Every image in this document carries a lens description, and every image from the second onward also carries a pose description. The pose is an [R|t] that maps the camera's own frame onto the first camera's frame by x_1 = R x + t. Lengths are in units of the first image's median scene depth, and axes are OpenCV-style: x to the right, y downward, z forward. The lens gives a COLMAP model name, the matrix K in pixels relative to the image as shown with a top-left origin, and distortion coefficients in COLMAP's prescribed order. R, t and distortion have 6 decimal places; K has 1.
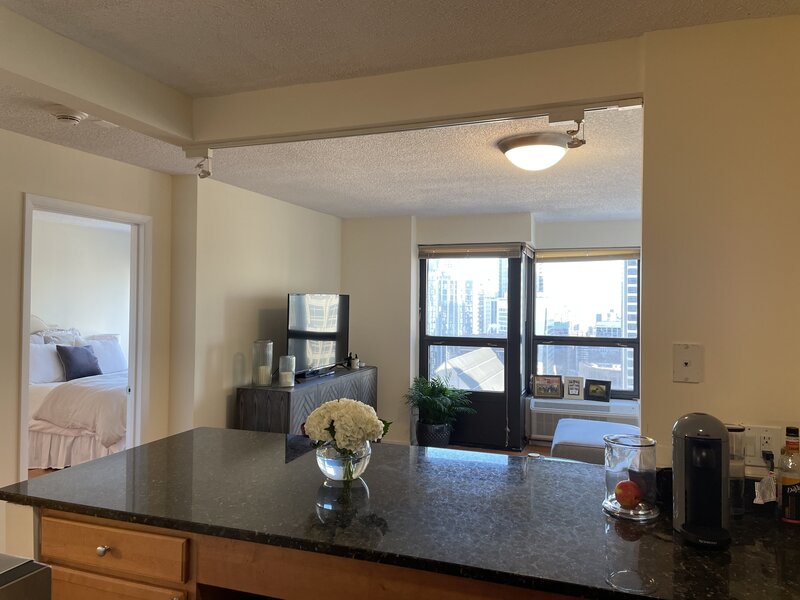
lens RADIAL K [[601.4, 0, 392.3], [0, 601.4, 298.3], [0, 0, 1]] dist [0.074816, -0.057584]
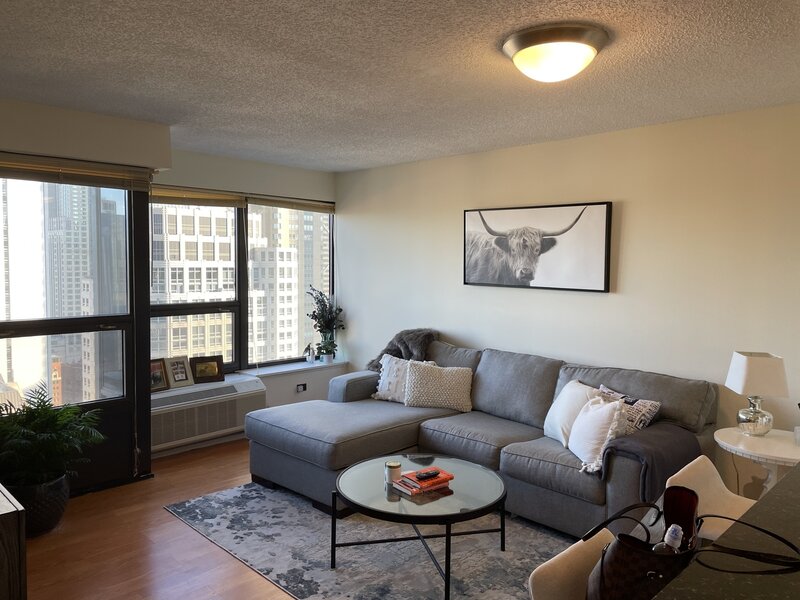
lens RADIAL K [[601.4, 0, 400.8], [0, 601.4, 294.3], [0, 0, 1]] dist [0.074816, -0.057584]
pose [[0.410335, -0.057800, 0.910101, -0.280014], [-0.004347, 0.997854, 0.065334, 0.000642], [-0.911924, -0.030765, 0.409204, 0.450577]]
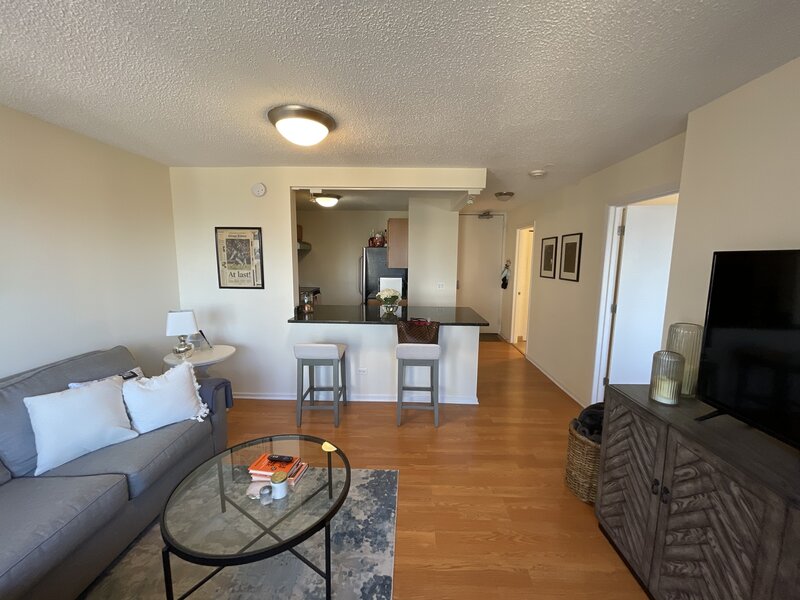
lens RADIAL K [[322.6, 0, 399.1], [0, 322.6, 302.9], [0, 0, 1]] dist [-0.001623, -0.000727]
pose [[-0.946218, 0.031962, -0.321946, 0.139580], [-0.014613, 0.989870, 0.141221, 0.001705], [0.323199, 0.138331, -0.936166, 0.889314]]
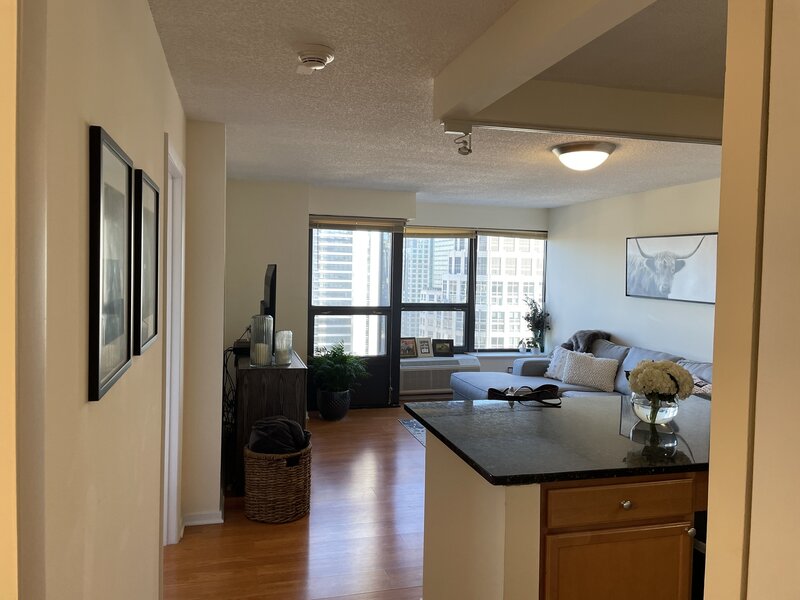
lens RADIAL K [[601.4, 0, 396.8], [0, 601.4, 294.3], [0, 0, 1]] dist [0.074816, -0.057584]
pose [[0.813087, -0.014954, 0.581950, -0.421397], [-0.013895, 0.998887, 0.045082, -0.004359], [-0.581976, -0.044742, 0.811974, 0.105139]]
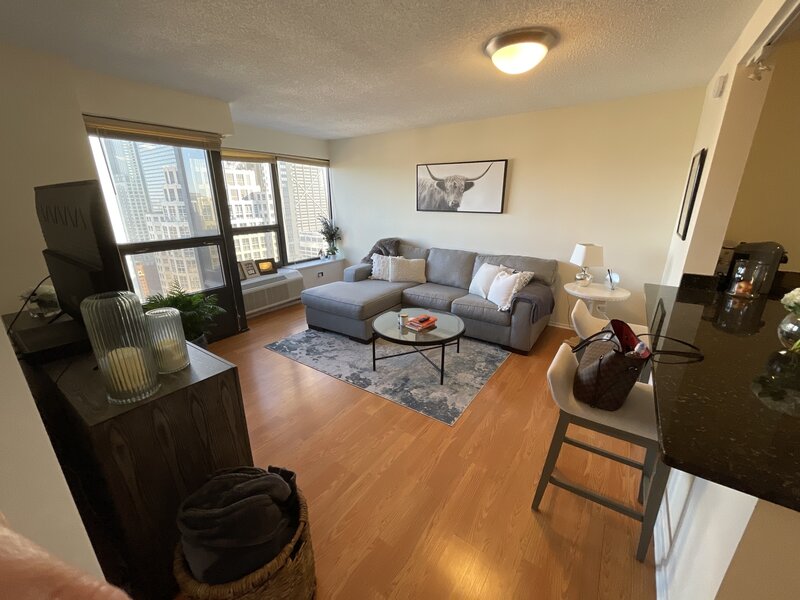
lens RADIAL K [[322.6, 0, 400.5], [0, 322.6, 300.3], [0, 0, 1]] dist [-0.001623, -0.000727]
pose [[0.243976, -0.303945, 0.920920, -0.270528], [0.009090, 0.950291, 0.311231, 0.003757], [-0.969739, -0.067562, 0.234611, 0.547715]]
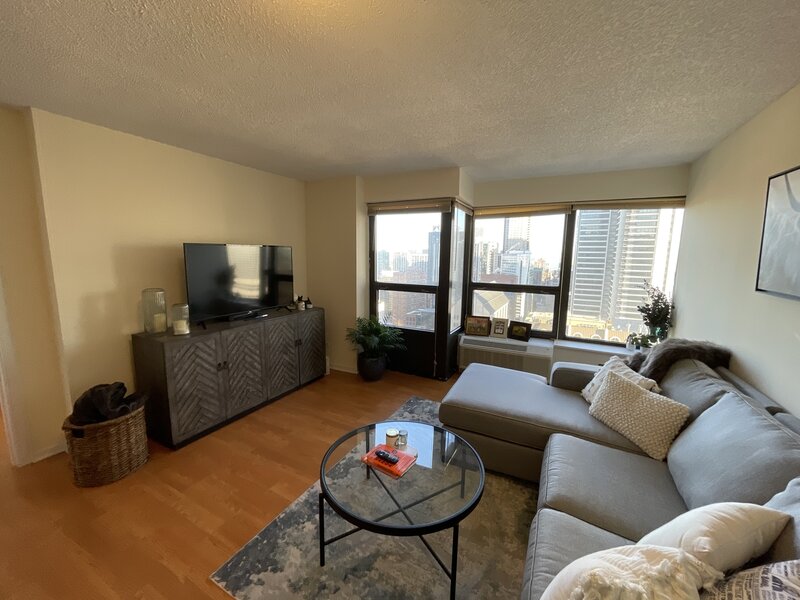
lens RADIAL K [[322.6, 0, 401.1], [0, 322.6, 301.3], [0, 0, 1]] dist [-0.001623, -0.000727]
pose [[0.991696, 0.021979, -0.126713, 0.193914], [-0.003345, 0.989363, 0.145432, 0.007401], [0.128562, -0.143801, 0.981220, 0.380312]]
